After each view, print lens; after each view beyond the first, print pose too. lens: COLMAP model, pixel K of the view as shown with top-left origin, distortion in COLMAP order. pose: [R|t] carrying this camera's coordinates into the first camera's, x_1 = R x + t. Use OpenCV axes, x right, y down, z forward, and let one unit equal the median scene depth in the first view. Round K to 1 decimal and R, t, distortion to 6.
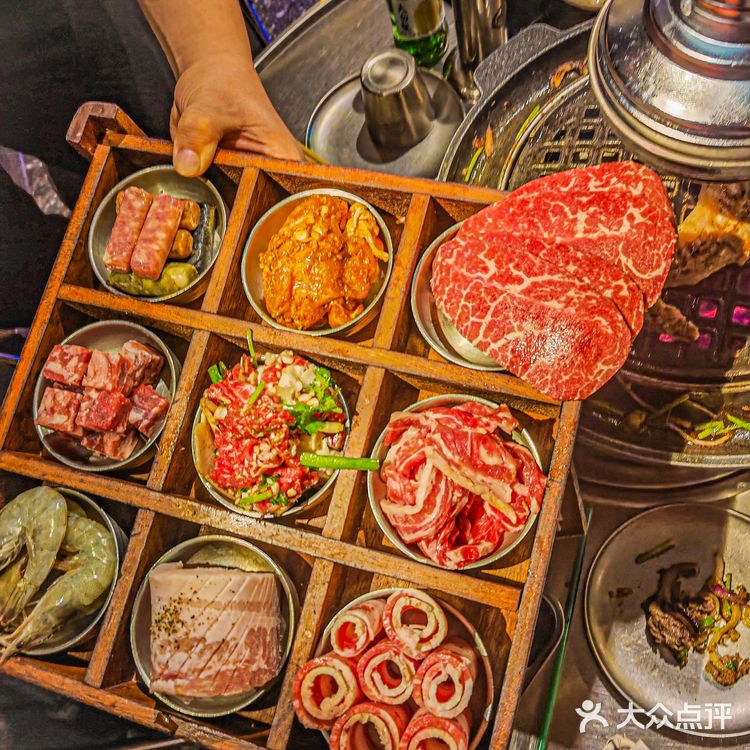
lens RADIAL K [[765.2, 0, 375.0], [0, 765.2, 375.0], [0, 0, 1]] dist [0.062448, -0.032718]
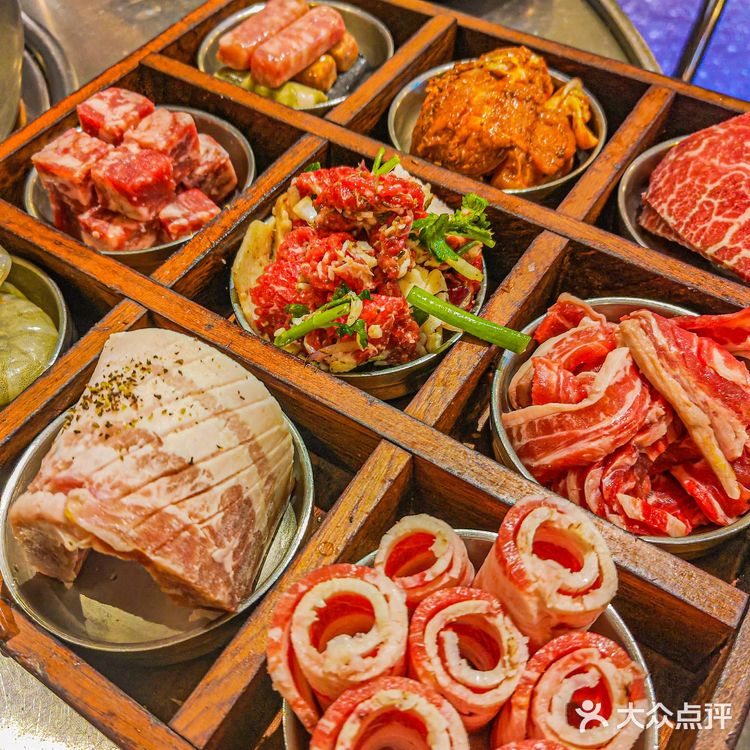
lens RADIAL K [[794.2, 0, 375.0], [0, 794.2, 375.0], [0, 0, 1]] dist [0.018364, -0.010351]
pose [[0.935713, 0.348704, -0.053358, -0.065048], [-0.346173, 0.878568, -0.329063, 0.375987], [-0.067867, 0.326380, 0.942799, 0.418221]]
